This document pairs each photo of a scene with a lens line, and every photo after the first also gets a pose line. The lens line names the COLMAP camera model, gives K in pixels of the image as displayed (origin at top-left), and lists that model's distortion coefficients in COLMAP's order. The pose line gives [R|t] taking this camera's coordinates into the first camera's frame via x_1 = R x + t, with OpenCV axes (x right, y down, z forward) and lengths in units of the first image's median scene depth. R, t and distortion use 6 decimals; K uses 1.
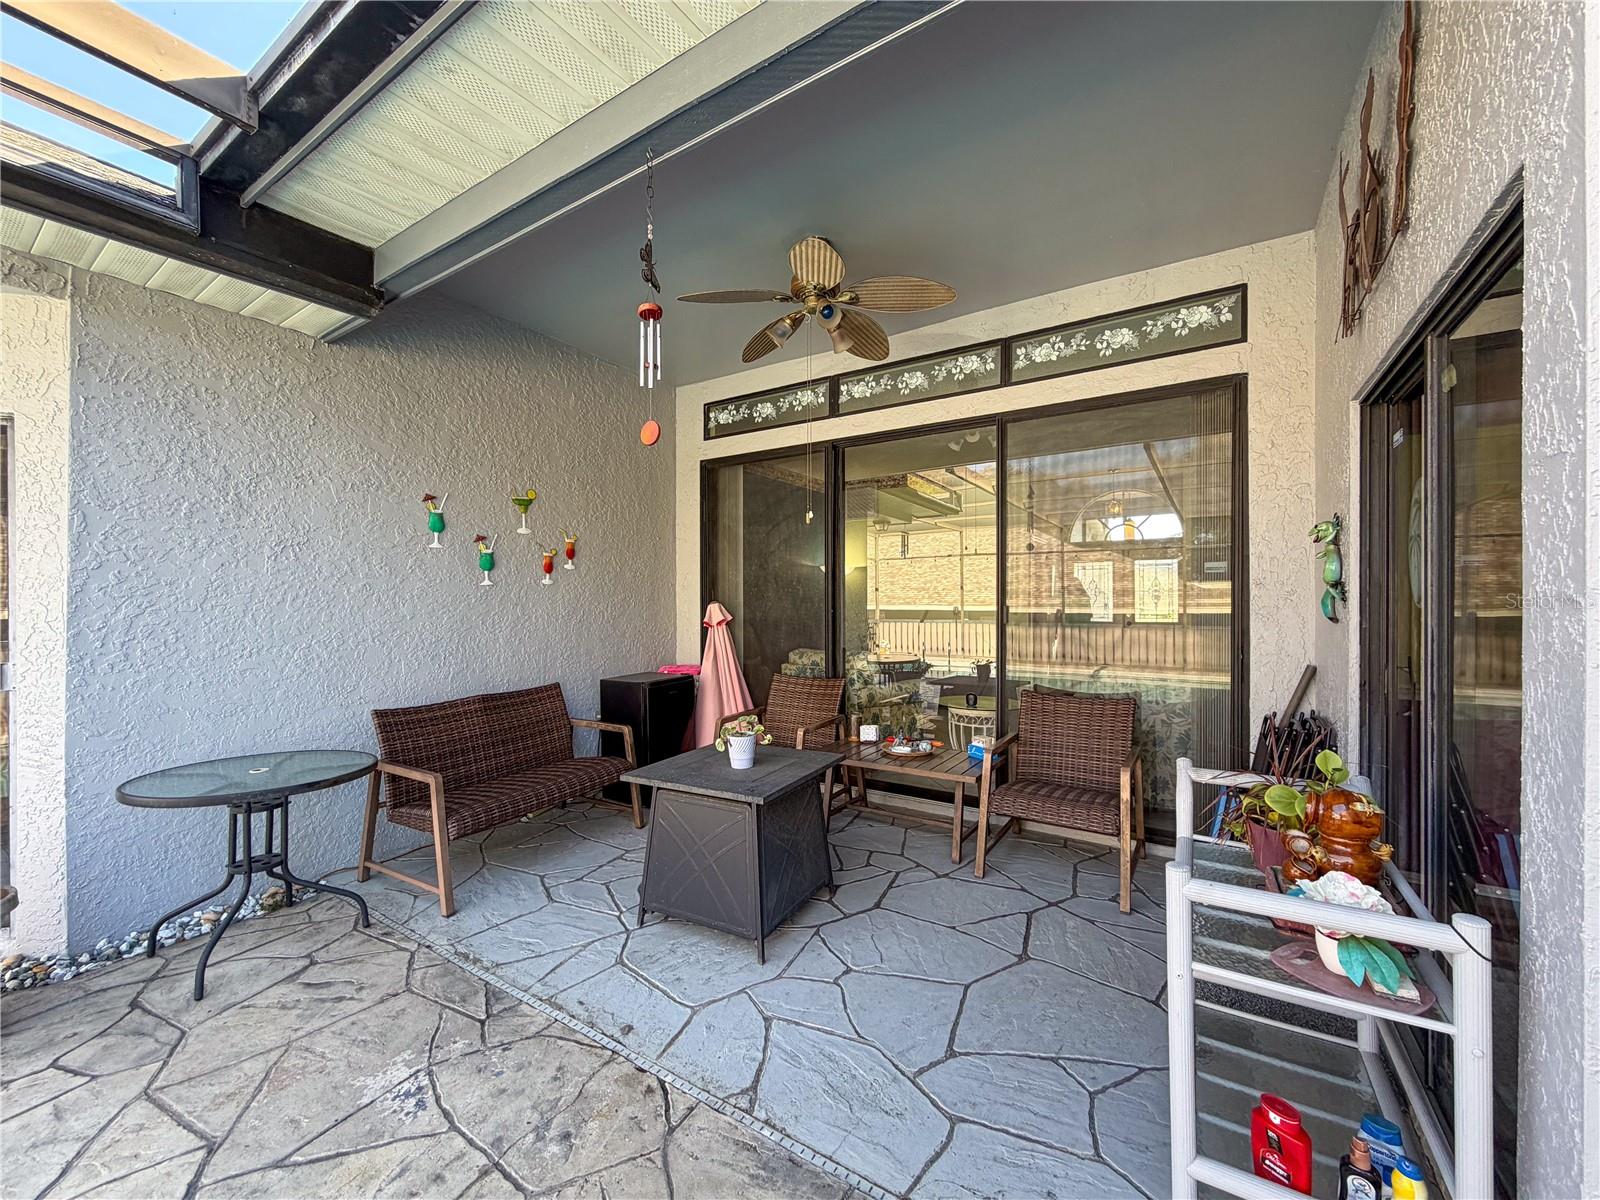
lens RADIAL K [[643.4, 0, 792.9], [0, 643.4, 600.8], [0, 0, 1]] dist [-0.000168, -0.000117]
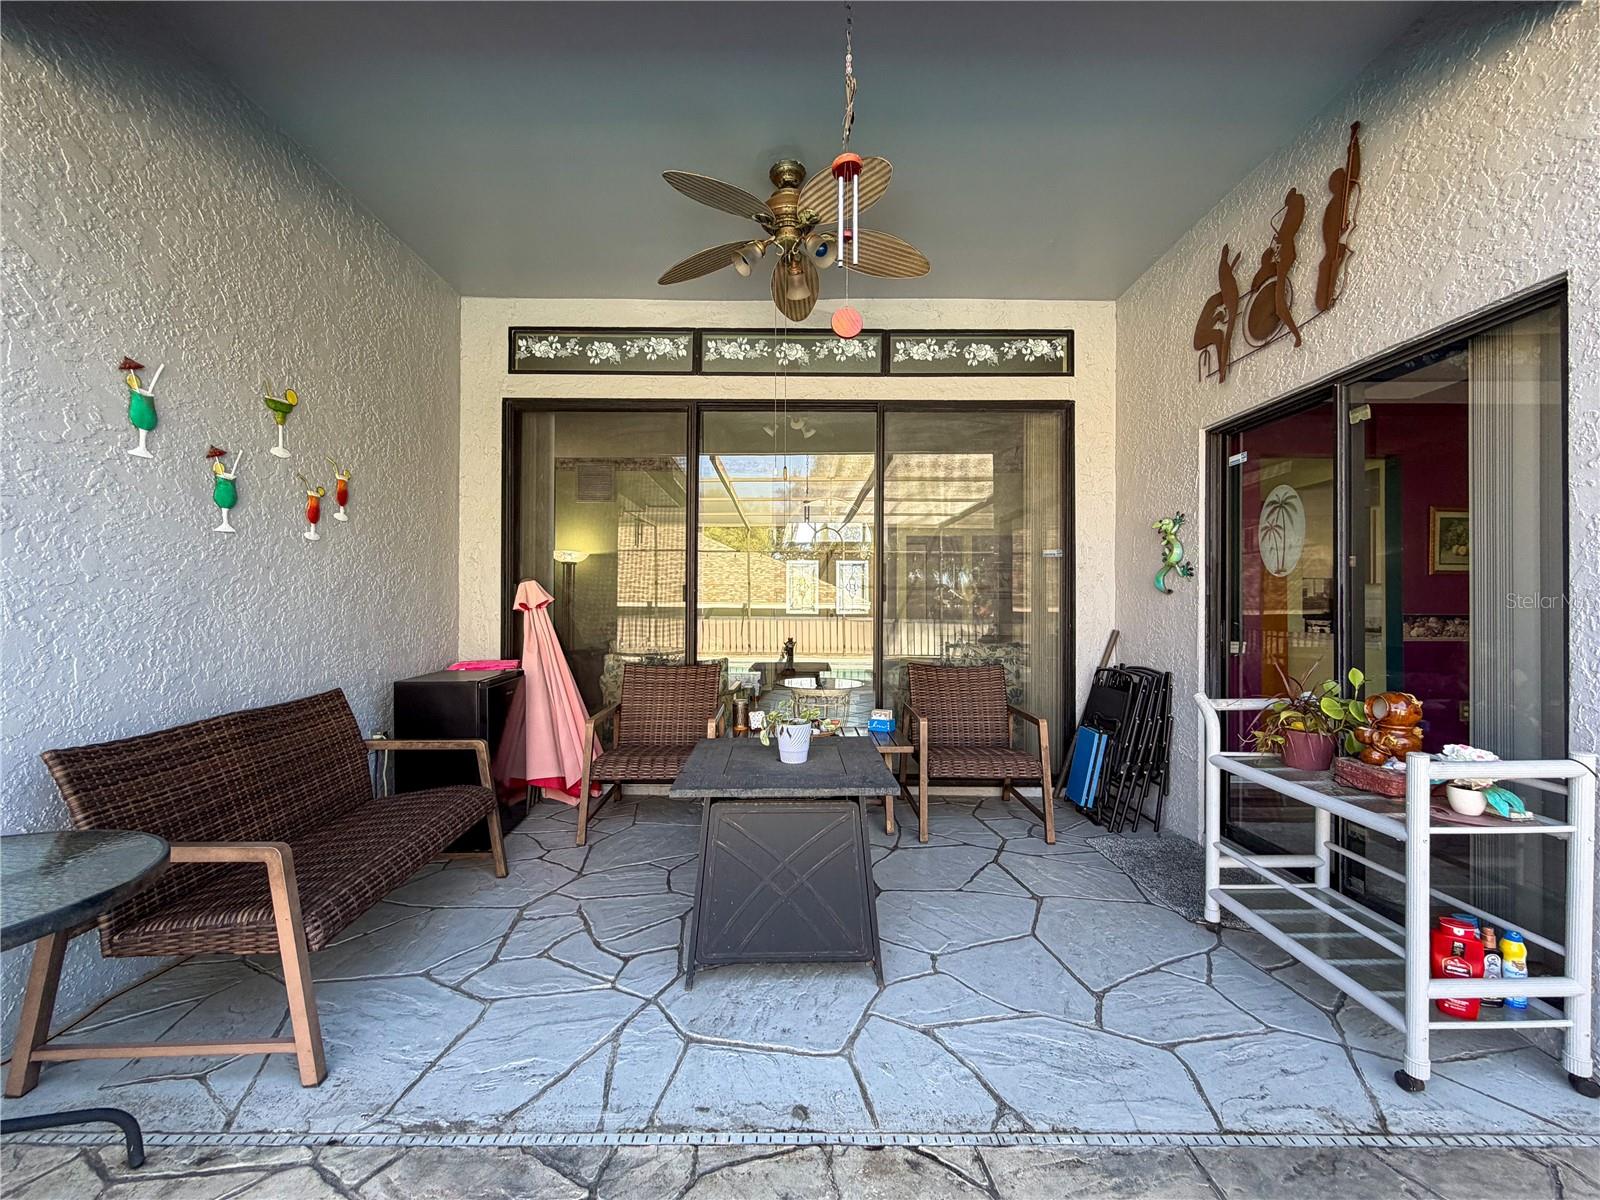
lens RADIAL K [[643.4, 0, 800.5], [0, 643.4, 601.3], [0, 0, 1]] dist [-0.000168, -0.000117]
pose [[0.834406, 0.008308, 0.551087, -0.381591], [-0.005975, 0.999964, -0.006029, 0.043822], [-0.551117, 0.001738, 0.834426, 0.212391]]
